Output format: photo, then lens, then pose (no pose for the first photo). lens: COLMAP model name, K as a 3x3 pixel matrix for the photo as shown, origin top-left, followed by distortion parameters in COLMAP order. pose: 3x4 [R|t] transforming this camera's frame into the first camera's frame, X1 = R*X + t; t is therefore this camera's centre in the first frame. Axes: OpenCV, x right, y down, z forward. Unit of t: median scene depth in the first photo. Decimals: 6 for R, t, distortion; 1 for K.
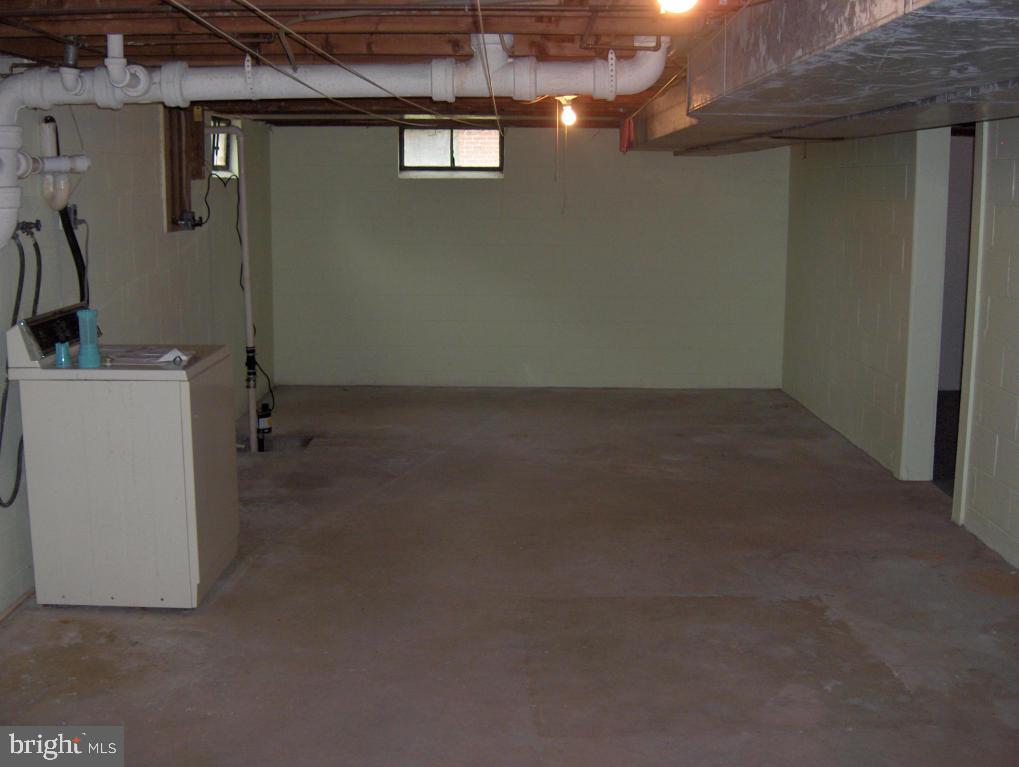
lens RADIAL K [[1178.1, 0, 509.5], [0, 1178.1, 383.5], [0, 0, 1]] dist [0.013360, 0.016156]
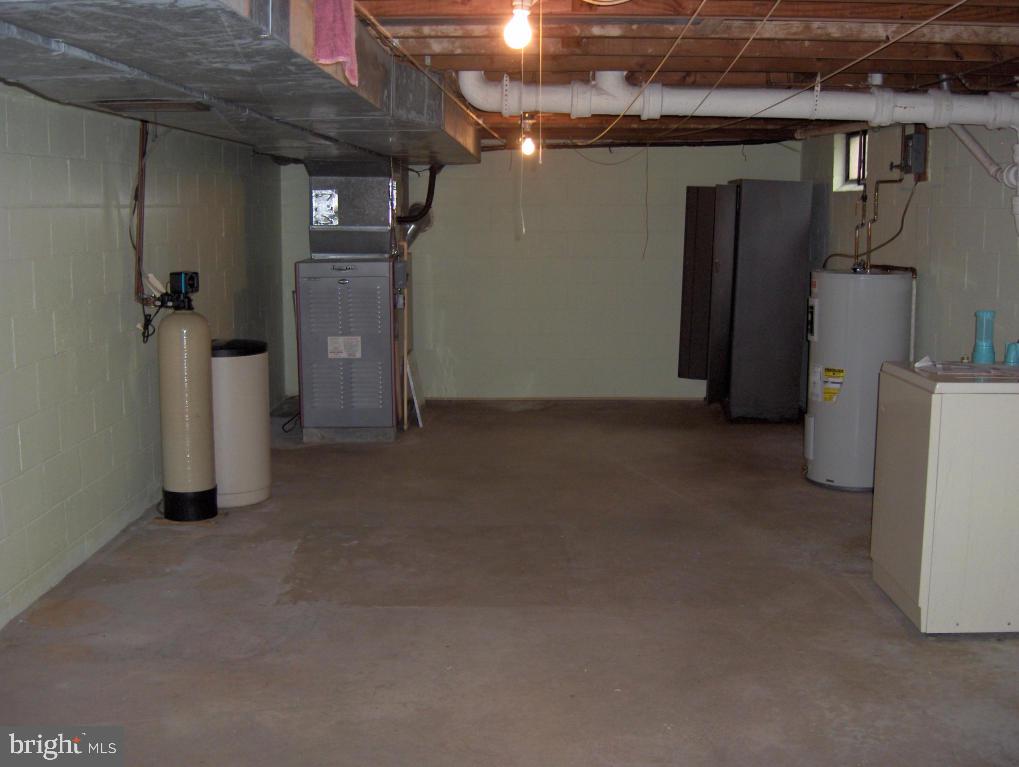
lens RADIAL K [[1168.3, 0, 509.5], [0, 1168.3, 383.5], [0, 0, 1]] dist [-0.011923, -0.011535]
pose [[-0.999853, -0.013722, 0.010297, 0.062520], [-0.009747, 0.948274, 0.317304, -0.315554], [-0.014119, 0.317157, -0.948268, 1.935266]]
